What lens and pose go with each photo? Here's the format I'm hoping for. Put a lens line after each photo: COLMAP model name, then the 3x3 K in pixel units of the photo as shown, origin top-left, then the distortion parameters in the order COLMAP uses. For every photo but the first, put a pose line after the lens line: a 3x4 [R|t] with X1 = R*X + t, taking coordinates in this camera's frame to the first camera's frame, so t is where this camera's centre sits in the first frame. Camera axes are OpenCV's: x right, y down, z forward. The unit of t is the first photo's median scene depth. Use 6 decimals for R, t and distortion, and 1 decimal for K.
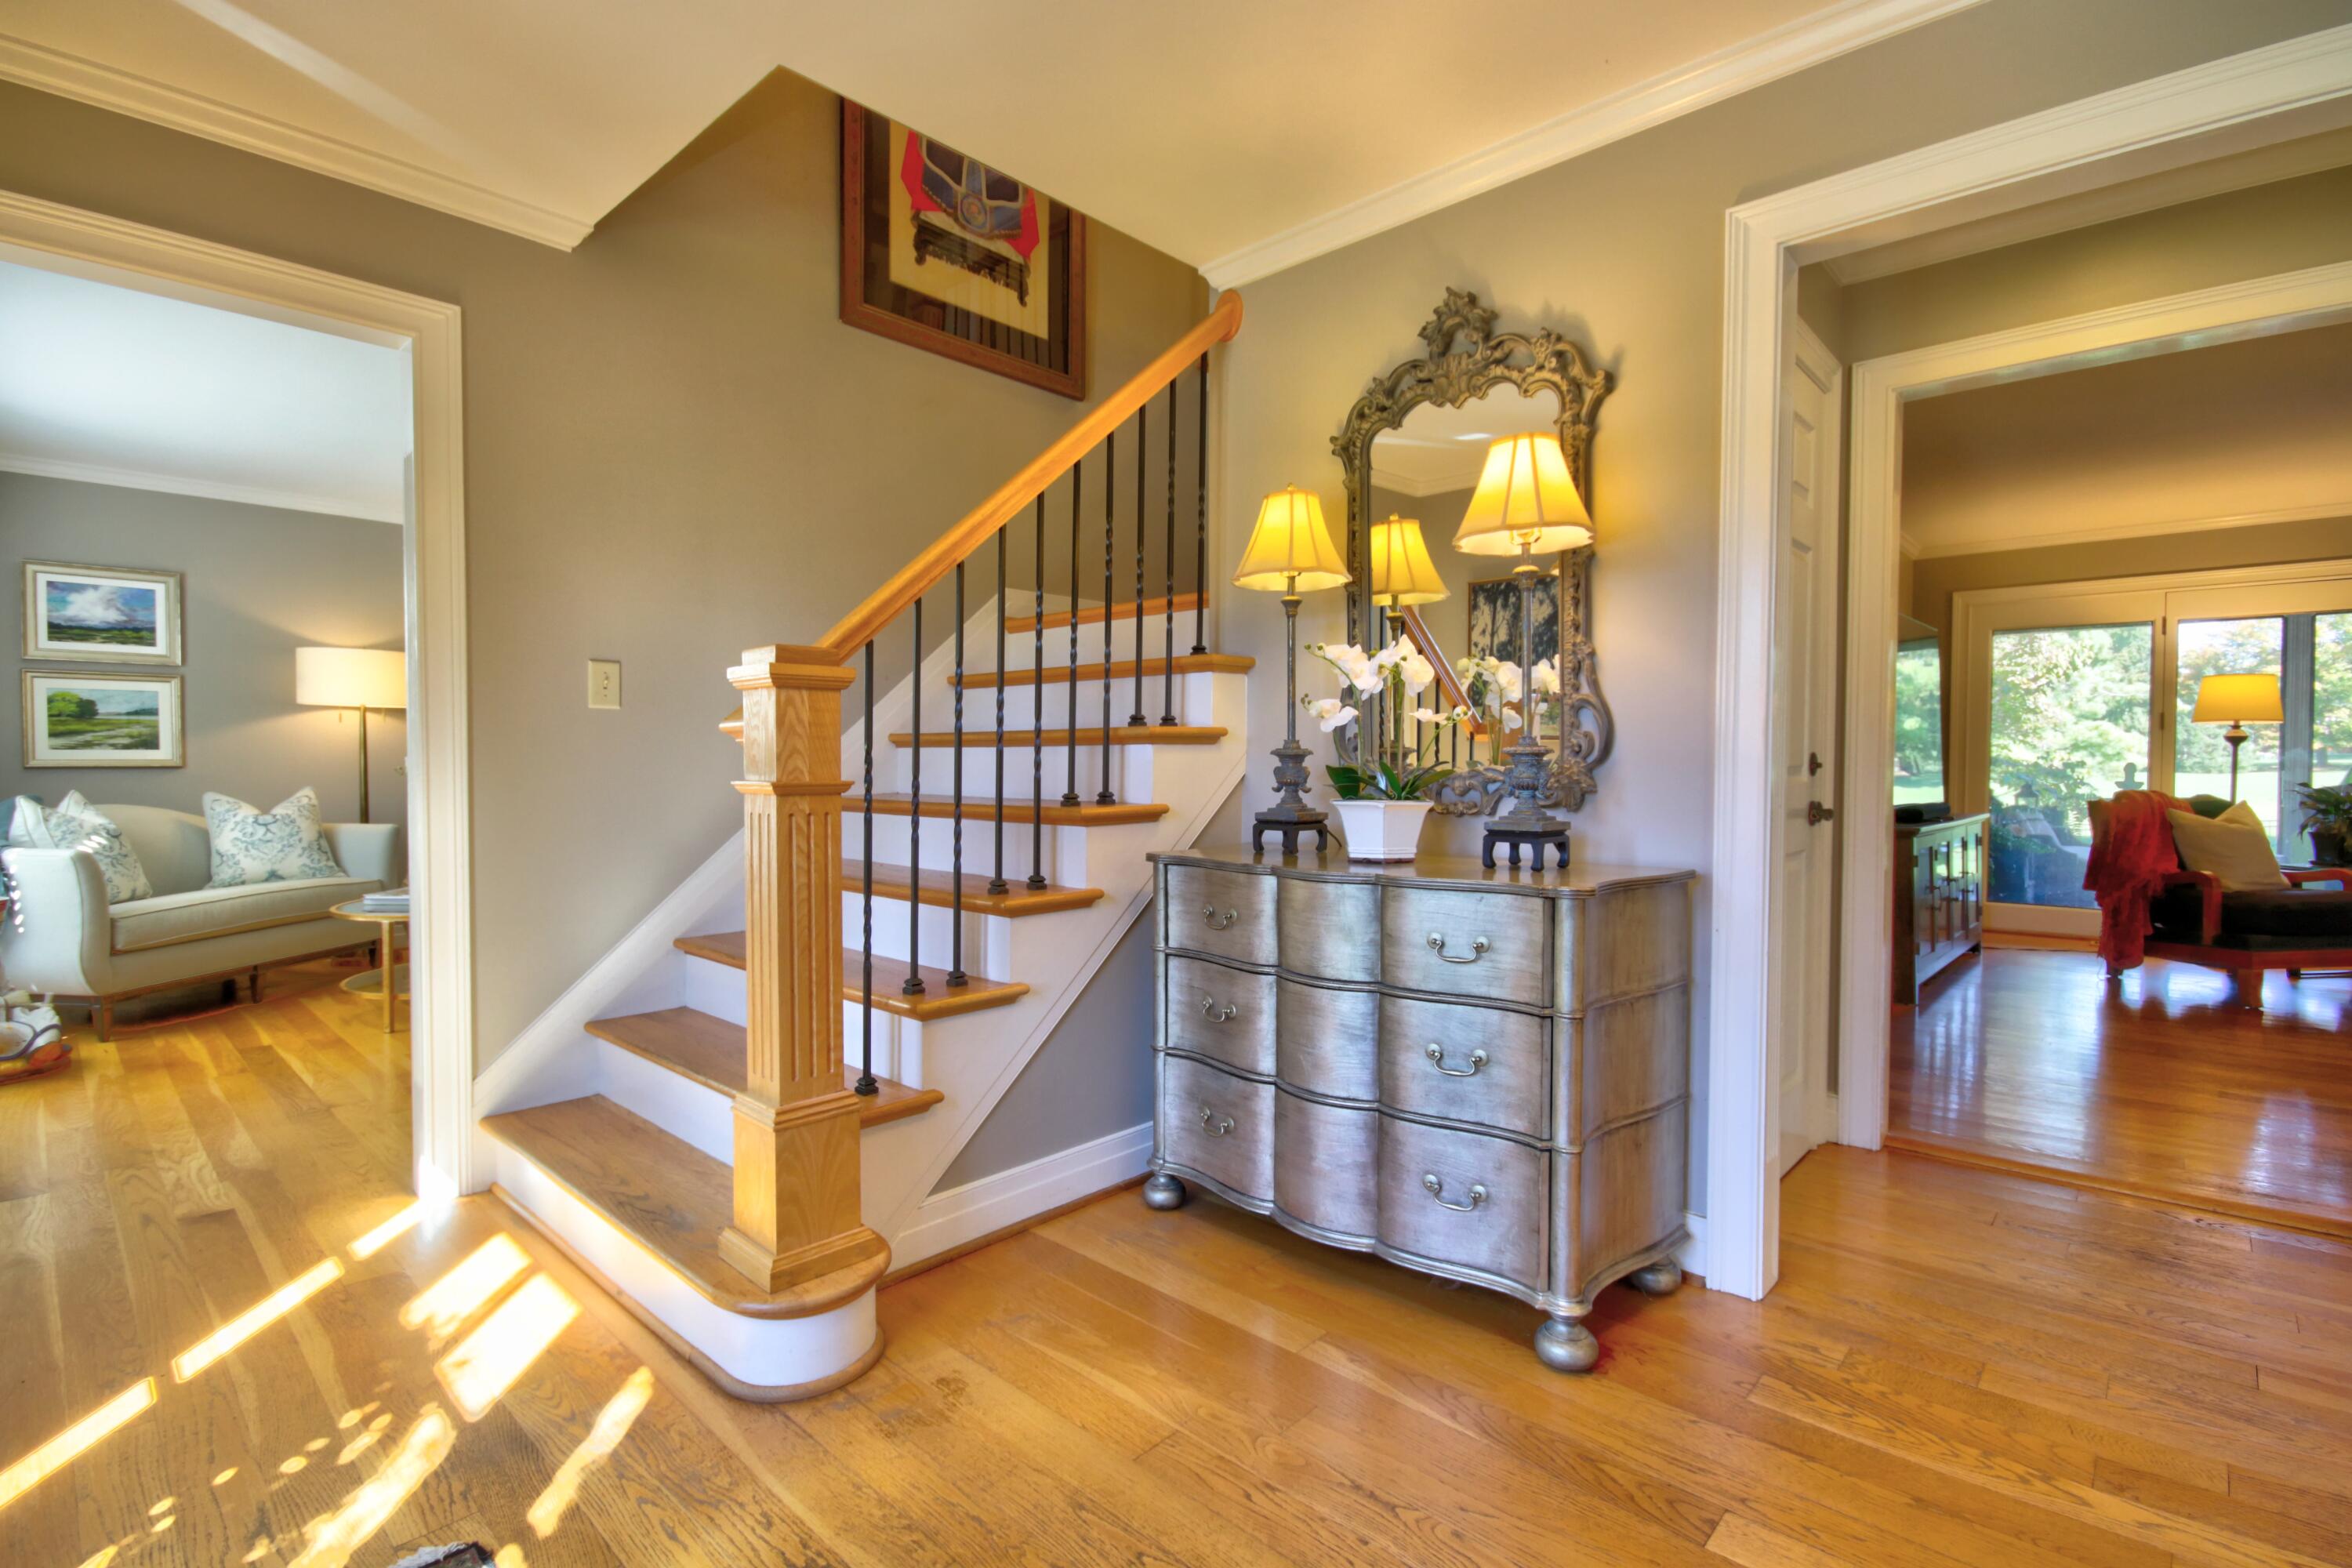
lens RADIAL K [[1096.5, 0, 1176.0], [0, 1096.5, 784.0], [0, 0, 1]] dist [0.000789, -0.010319]
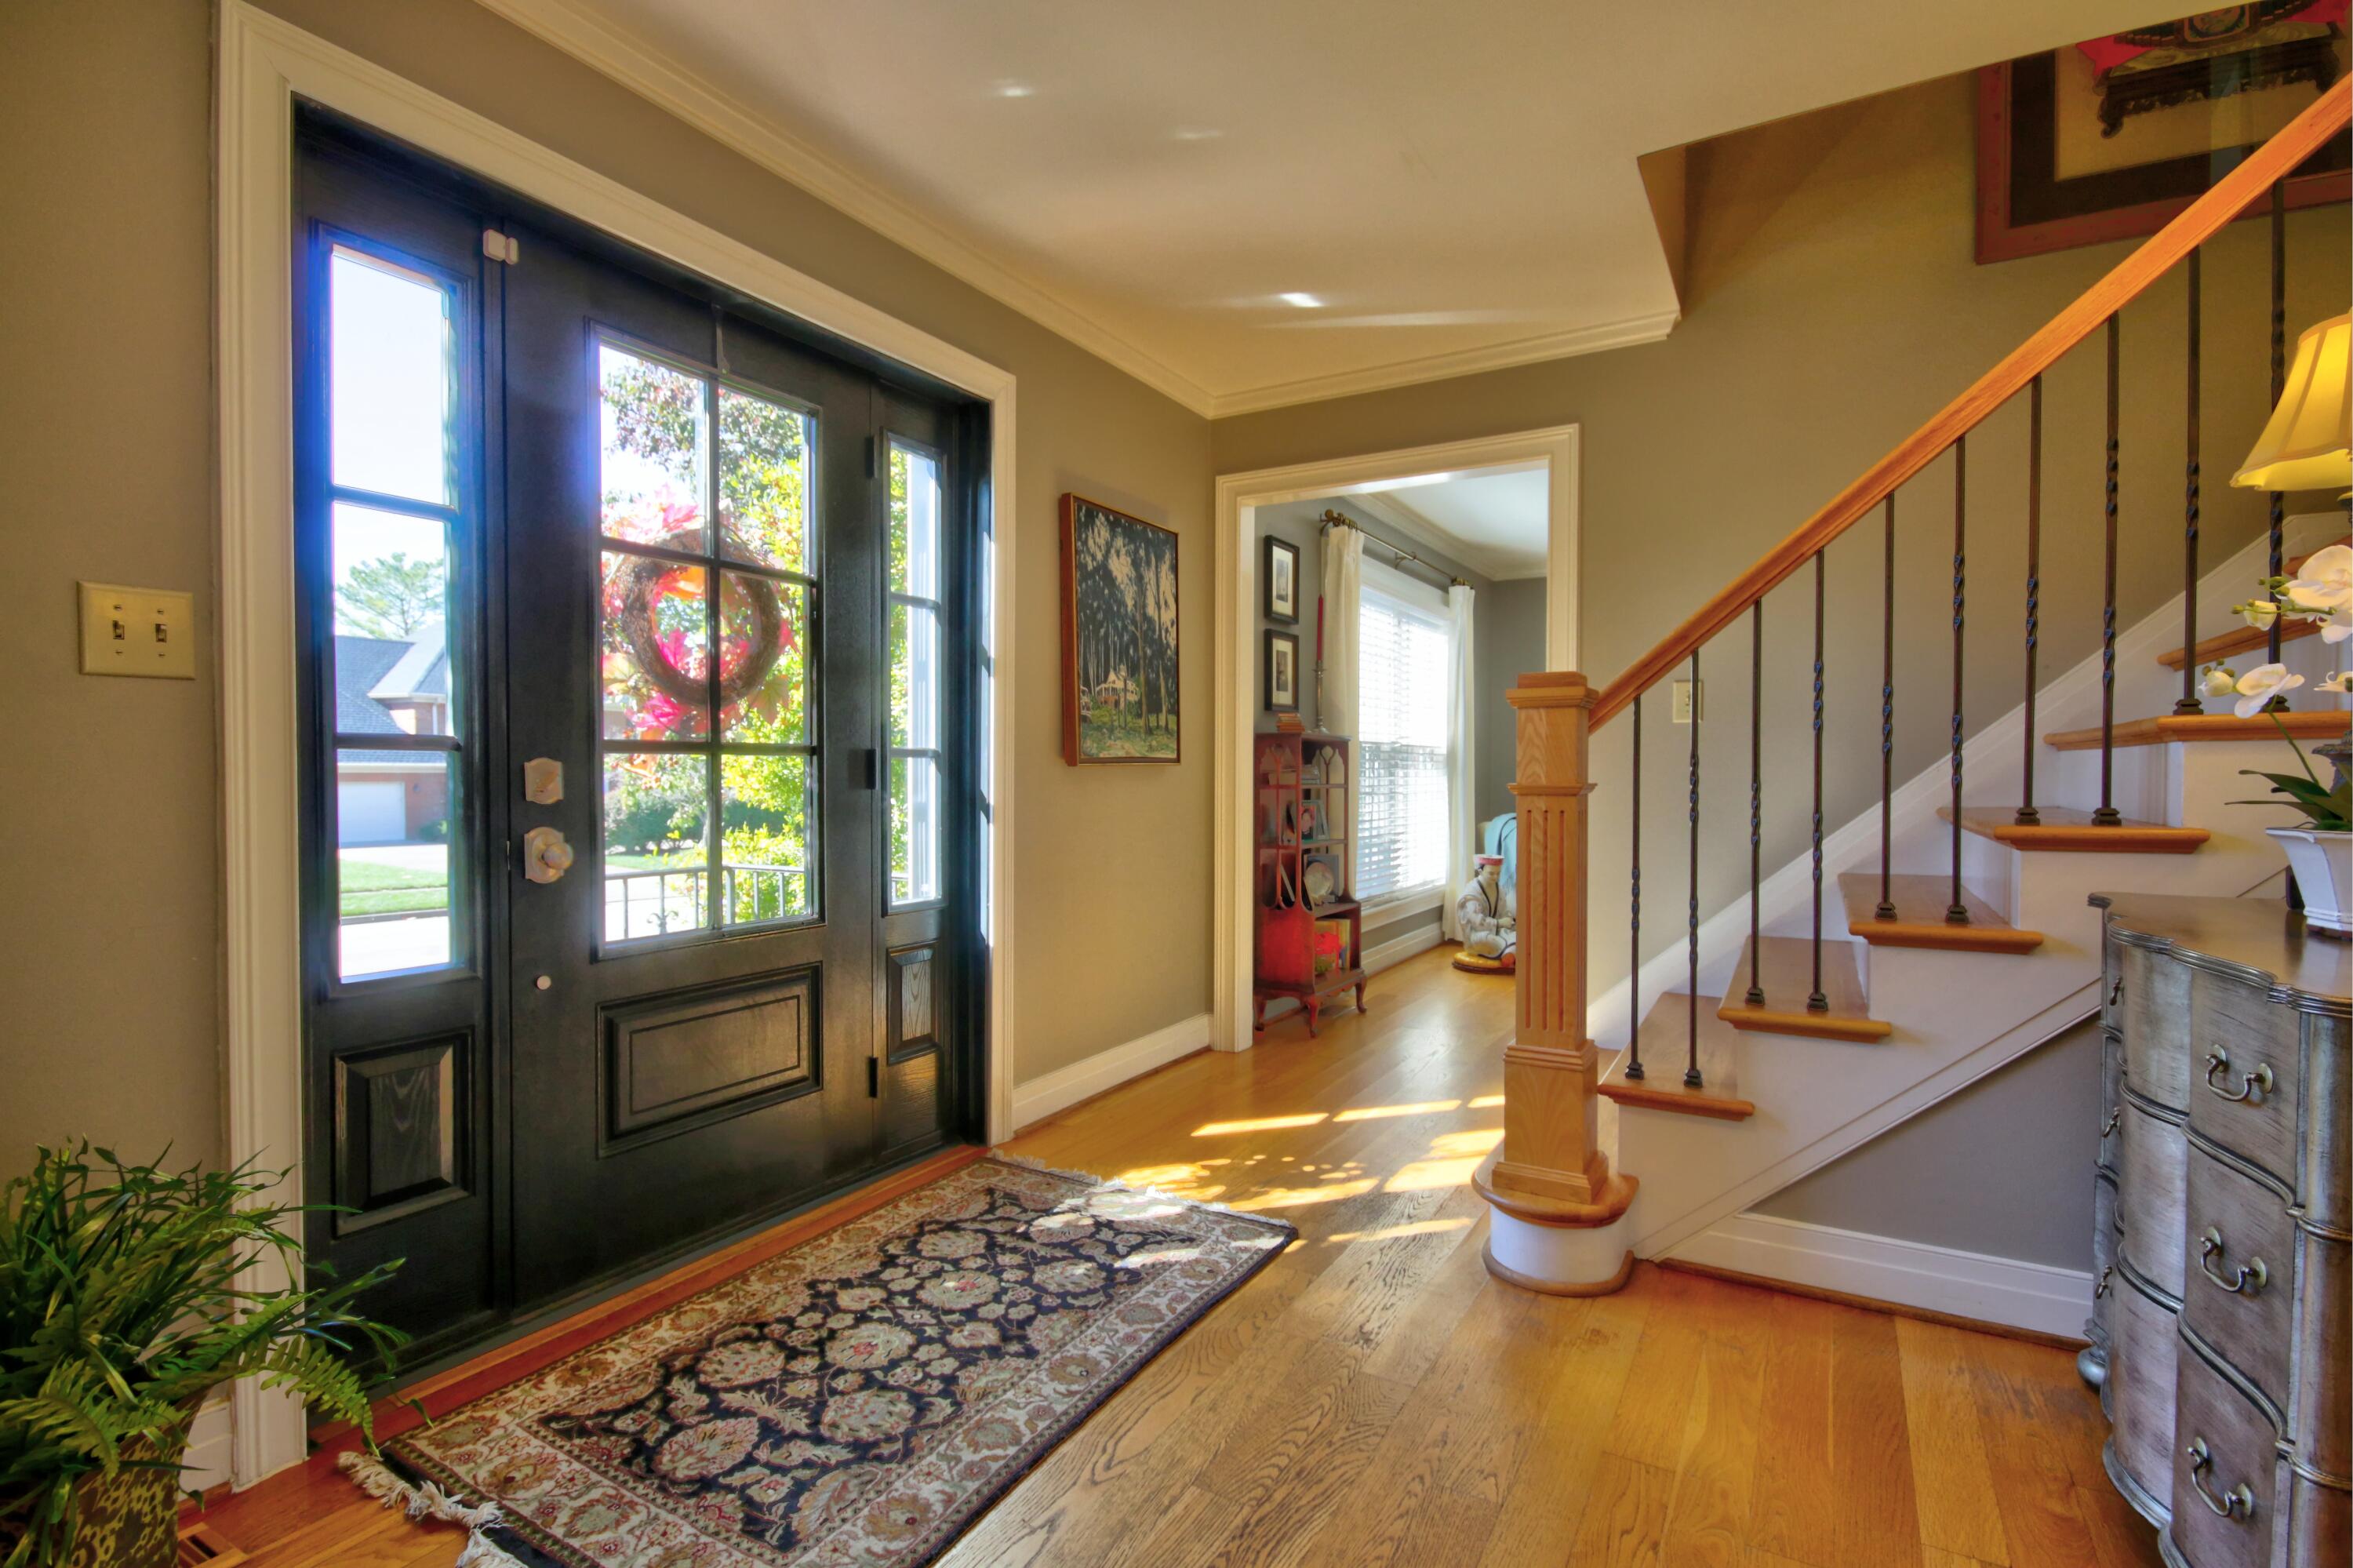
lens RADIAL K [[1082.9, 0, 1121.5], [0, 1082.9, 785.9], [0, 0, 1]] dist [0.001352, -0.000004]
pose [[0.197031, 0.012302, -0.980320, 0.733736], [-0.020714, 0.999750, 0.008383, -0.000457], [0.980178, 0.018655, 0.197237, 0.300510]]
